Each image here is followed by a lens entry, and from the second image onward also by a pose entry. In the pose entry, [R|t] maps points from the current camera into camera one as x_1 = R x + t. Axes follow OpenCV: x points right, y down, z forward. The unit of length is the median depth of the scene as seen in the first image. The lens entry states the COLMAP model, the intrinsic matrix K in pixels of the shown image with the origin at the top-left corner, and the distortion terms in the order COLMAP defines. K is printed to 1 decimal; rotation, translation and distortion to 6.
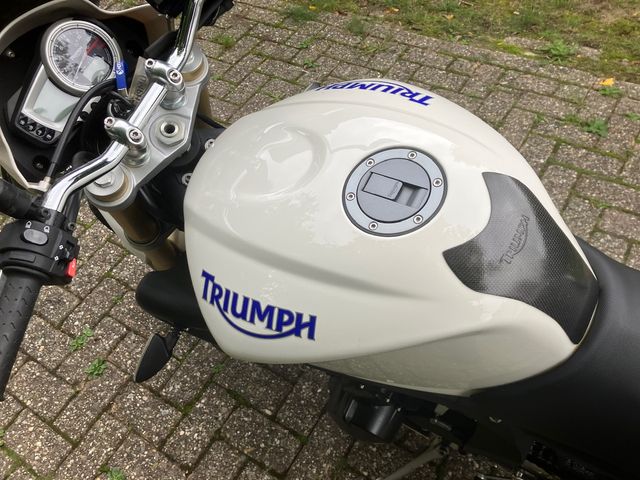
lens RADIAL K [[539.5, 0, 322.1], [0, 539.5, 239.7], [0, 0, 1]] dist [0.039487, -0.030577]
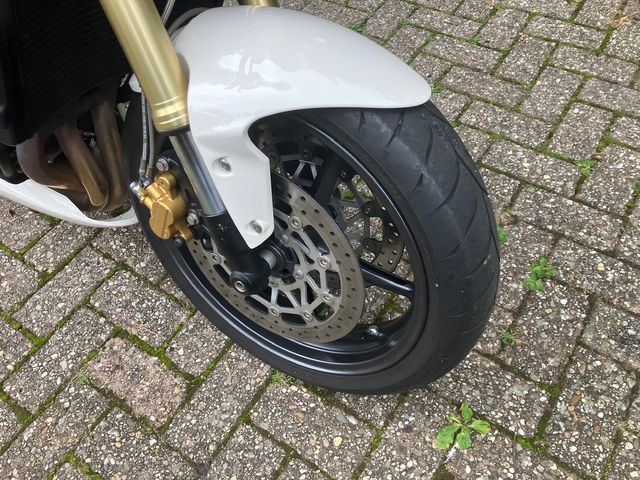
lens RADIAL K [[539.5, 0, 322.8], [0, 539.5, 244.0], [0, 0, 1]] dist [0.039487, -0.030577]
pose [[-0.977125, 0.105408, 0.184705, -0.235083], [0.146739, -0.294468, 0.944328, -0.341787], [0.153929, 0.949830, 0.272265, 0.559610]]
